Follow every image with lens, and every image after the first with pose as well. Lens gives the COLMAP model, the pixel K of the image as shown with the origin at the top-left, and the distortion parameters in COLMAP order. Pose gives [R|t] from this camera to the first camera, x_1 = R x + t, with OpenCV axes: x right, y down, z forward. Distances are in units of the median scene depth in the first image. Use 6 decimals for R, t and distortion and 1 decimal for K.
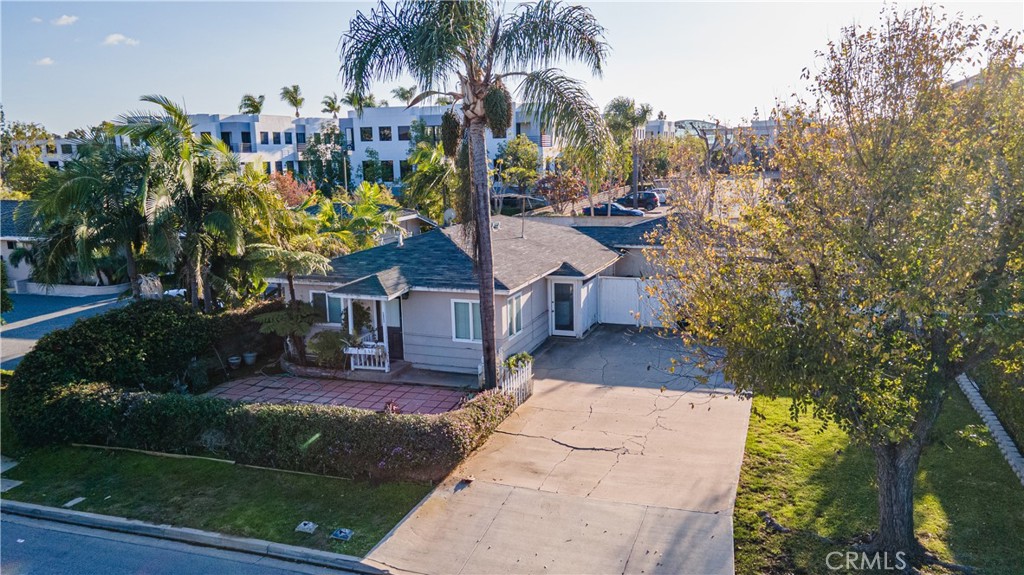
lens RADIAL K [[749.0, 0, 514.4], [0, 749.0, 284.1], [0, 0, 1]] dist [0.045091, 0.001063]
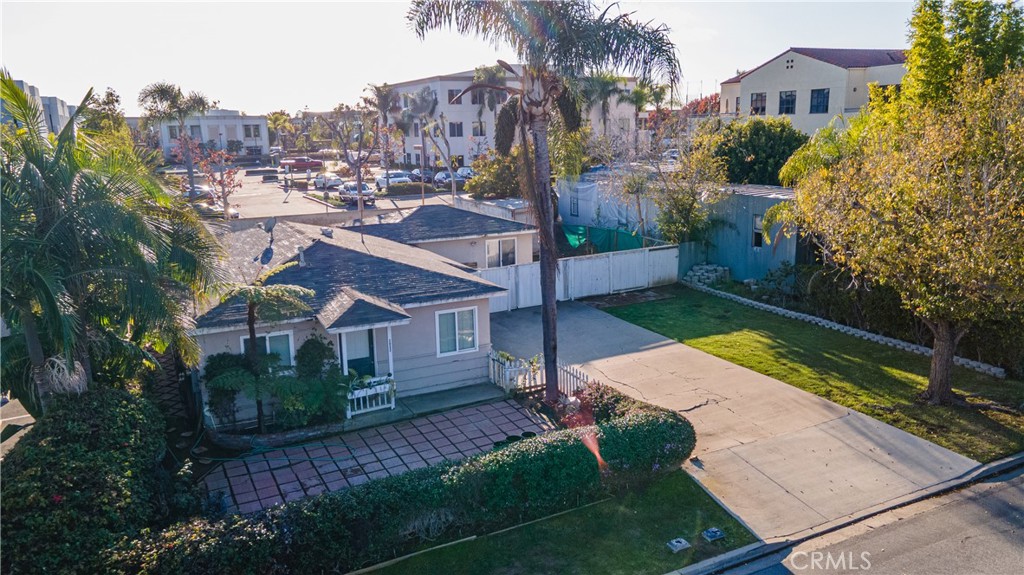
lens RADIAL K [[749.0, 0, 514.4], [0, 749.0, 284.1], [0, 0, 1]] dist [0.045091, 0.001063]
pose [[0.685679, -0.145865, 0.713140, -0.693736], [0.137685, 0.988020, 0.069706, -0.066593], [-0.714764, 0.050393, 0.697548, 0.304493]]
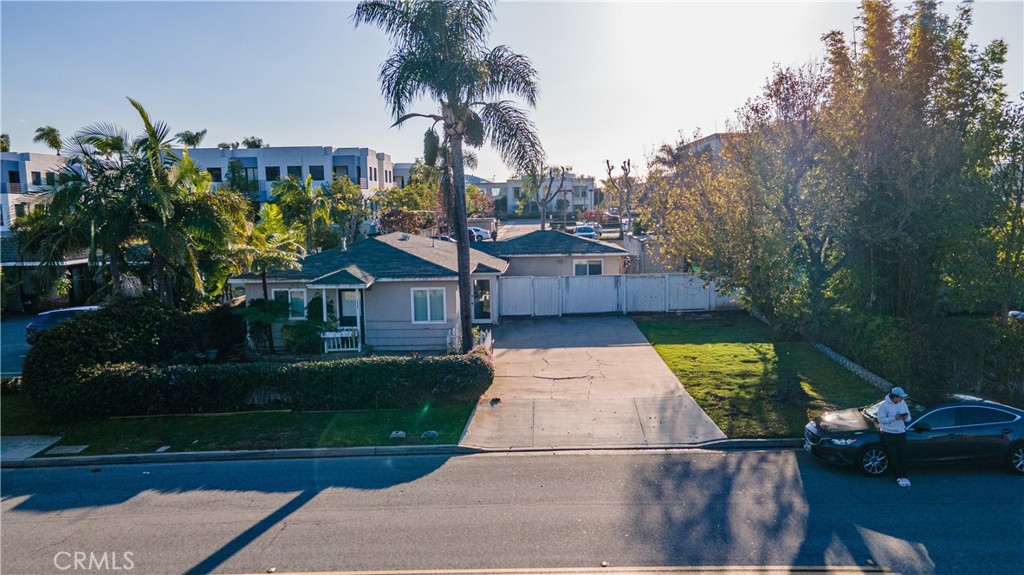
lens RADIAL K [[744.9, 0, 512.0], [0, 744.9, 287.5], [0, 0, 1]] dist [0.066414, -0.000123]
pose [[0.949941, -0.033408, 0.310639, -0.314603], [0.054814, 0.996666, -0.060433, 0.104802], [-0.307584, 0.074435, 0.948605, -0.192606]]
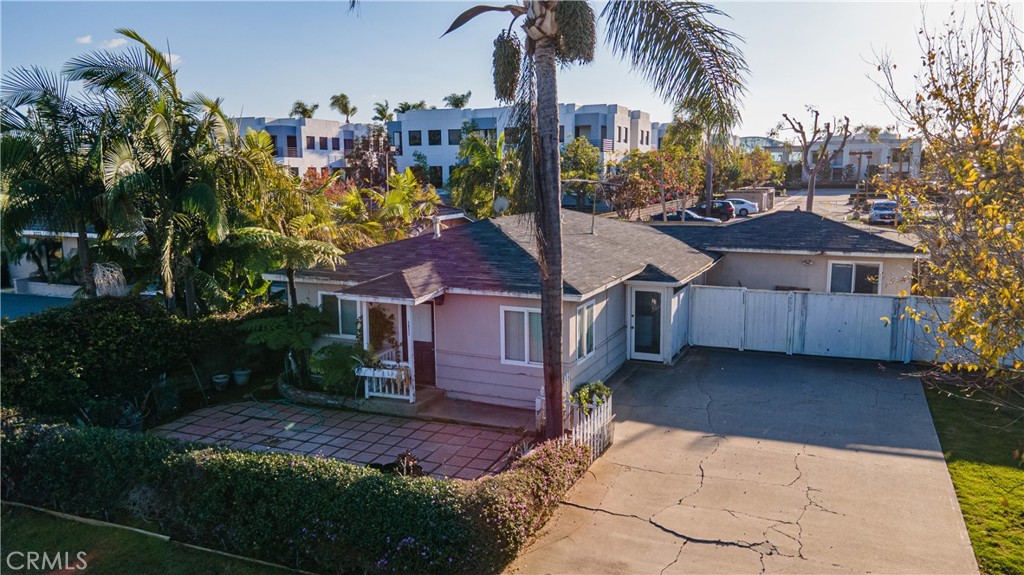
lens RADIAL K [[749.0, 0, 514.4], [0, 749.0, 284.1], [0, 0, 1]] dist [0.045091, 0.001063]
pose [[0.997541, 0.023477, -0.066031, -0.023424], [-0.025242, 0.999343, -0.026023, 0.017891], [0.065377, 0.027626, 0.997478, 0.274144]]
